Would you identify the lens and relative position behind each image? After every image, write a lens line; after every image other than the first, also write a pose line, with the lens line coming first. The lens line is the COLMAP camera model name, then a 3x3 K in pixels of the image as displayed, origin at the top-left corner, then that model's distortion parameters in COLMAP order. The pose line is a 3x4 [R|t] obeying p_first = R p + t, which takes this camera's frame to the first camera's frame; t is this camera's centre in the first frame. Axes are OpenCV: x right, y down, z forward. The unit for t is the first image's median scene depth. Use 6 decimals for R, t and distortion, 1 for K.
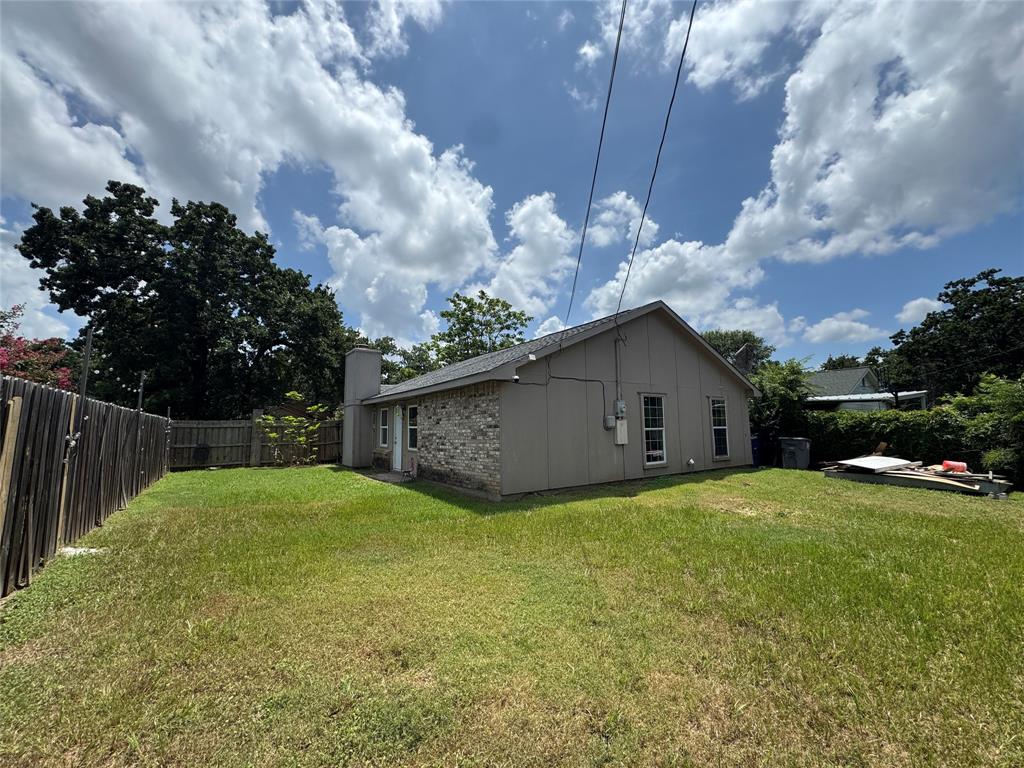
lens RADIAL K [[407.1, 0, 508.5], [0, 407.1, 384.6], [0, 0, 1]] dist [-0.003446, 0.000132]
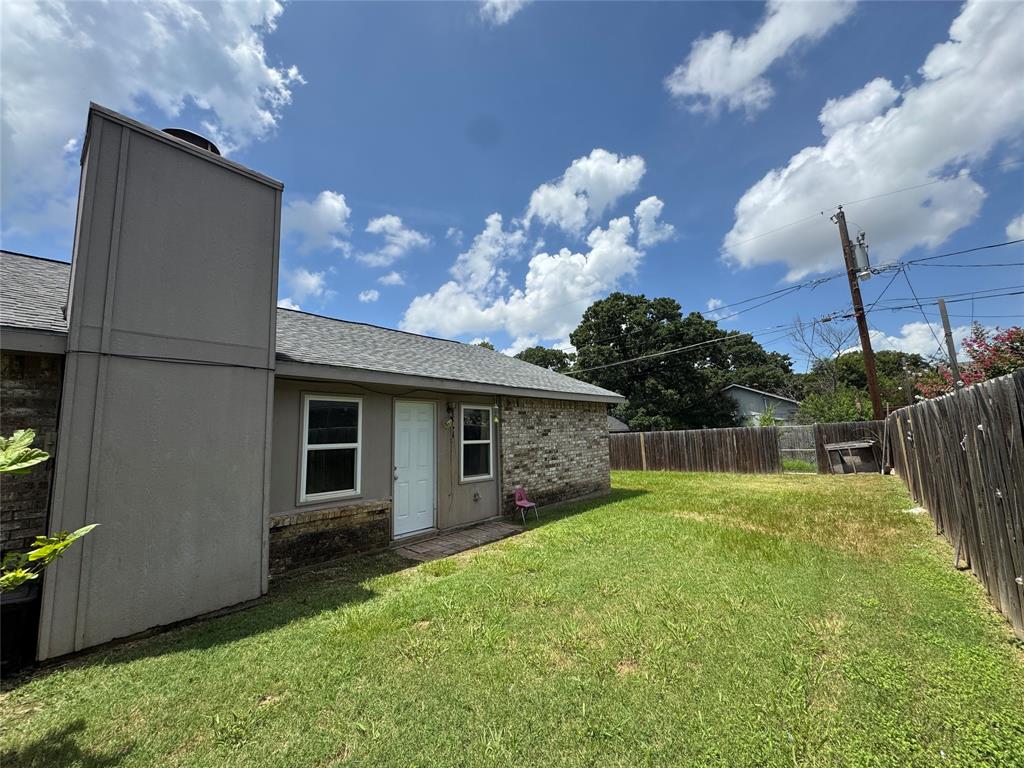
lens RADIAL K [[407.1, 0, 520.5], [0, 407.1, 373.9], [0, 0, 1]] dist [-0.003446, 0.000132]
pose [[-0.277990, 0.145865, 0.949445, -1.077211], [-0.084072, 0.980916, -0.175315, 0.135474], [-0.956898, -0.128558, -0.260422, 1.415446]]
